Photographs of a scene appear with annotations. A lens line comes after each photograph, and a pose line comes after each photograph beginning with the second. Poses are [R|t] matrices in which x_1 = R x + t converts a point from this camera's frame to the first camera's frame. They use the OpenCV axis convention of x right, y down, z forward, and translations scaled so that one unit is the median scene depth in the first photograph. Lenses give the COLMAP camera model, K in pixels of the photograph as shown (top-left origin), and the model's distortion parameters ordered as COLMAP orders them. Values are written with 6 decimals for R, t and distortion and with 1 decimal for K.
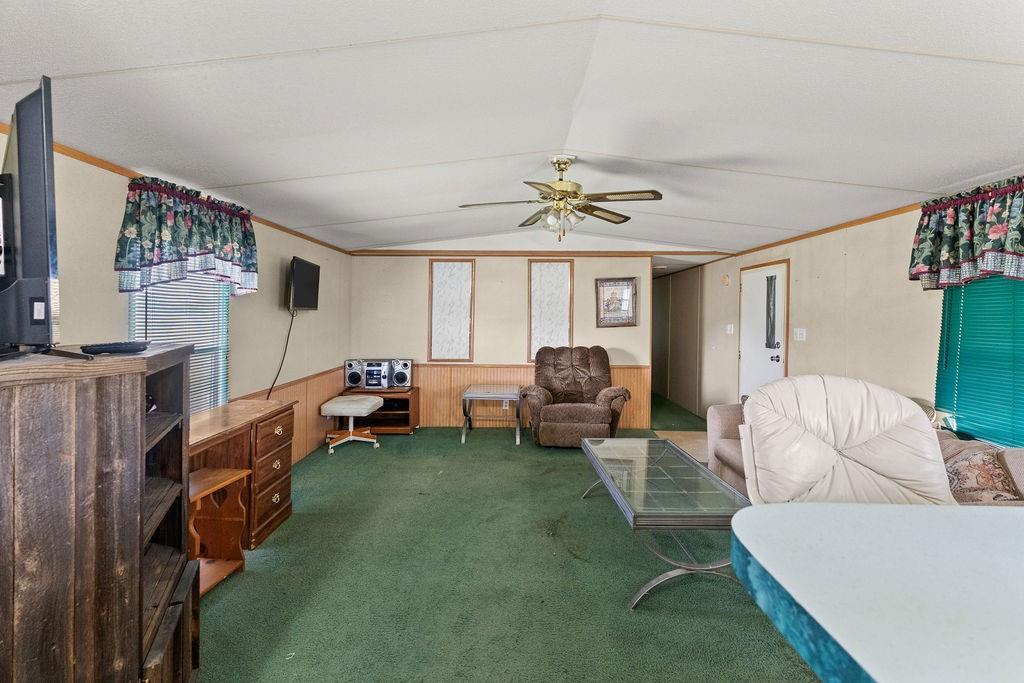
lens RADIAL K [[451.4, 0, 511.0], [0, 451.4, 317.0], [0, 0, 1]] dist [0.006357, 0.000145]
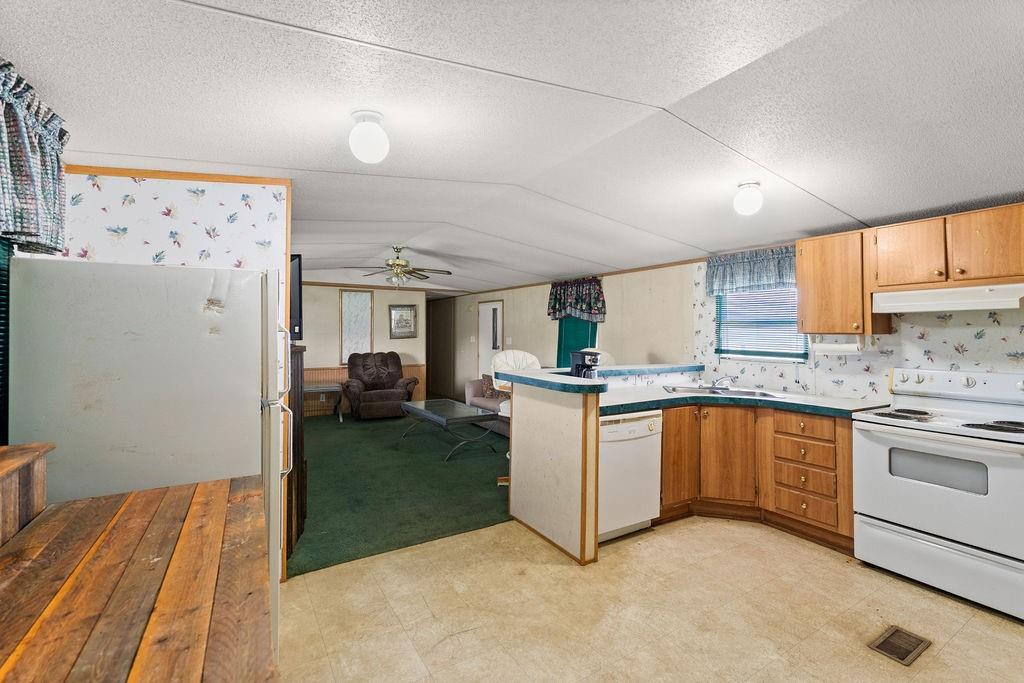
lens RADIAL K [[447.5, 0, 507.5], [0, 447.5, 329.3], [0, 0, 1]] dist [0.000775, -0.000046]
pose [[0.847569, 0.000691, 0.530685, -0.527558], [0.002232, 0.999986, -0.004867, -0.000059], [-0.530681, 0.005310, 0.847555, -0.860720]]
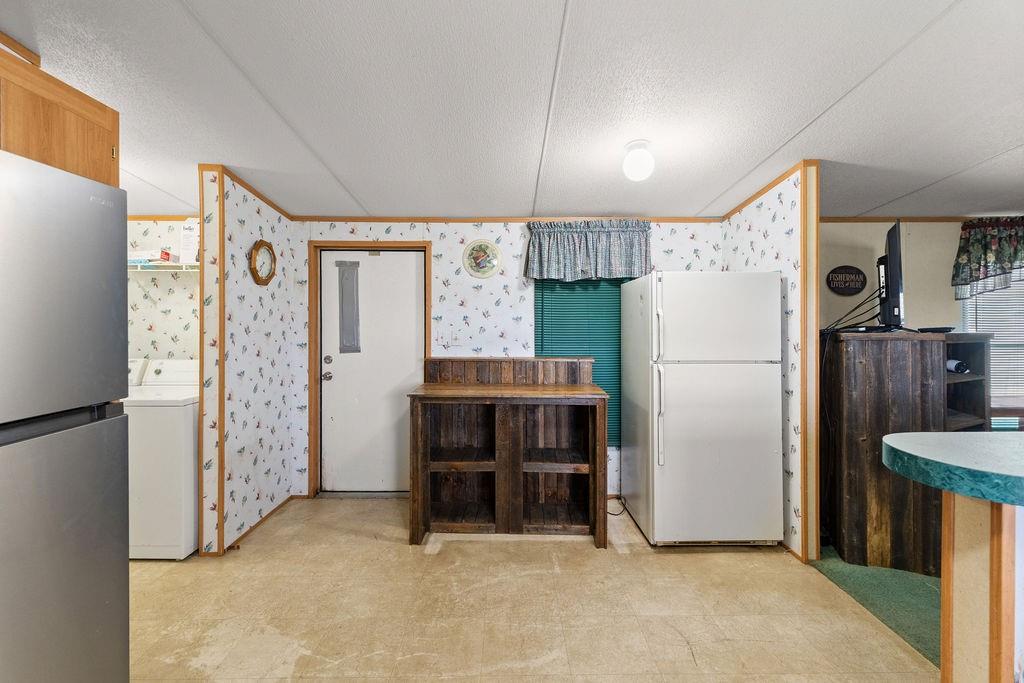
lens RADIAL K [[438.9, 0, 512.5], [0, 438.9, 320.0], [0, 0, 1]] dist [-0.000298, 0.000084]
pose [[0.017574, -0.005188, -0.999832, 0.504504], [-0.003328, 0.999981, -0.005247, 0.019987], [0.999840, 0.003419, 0.017557, -0.436964]]
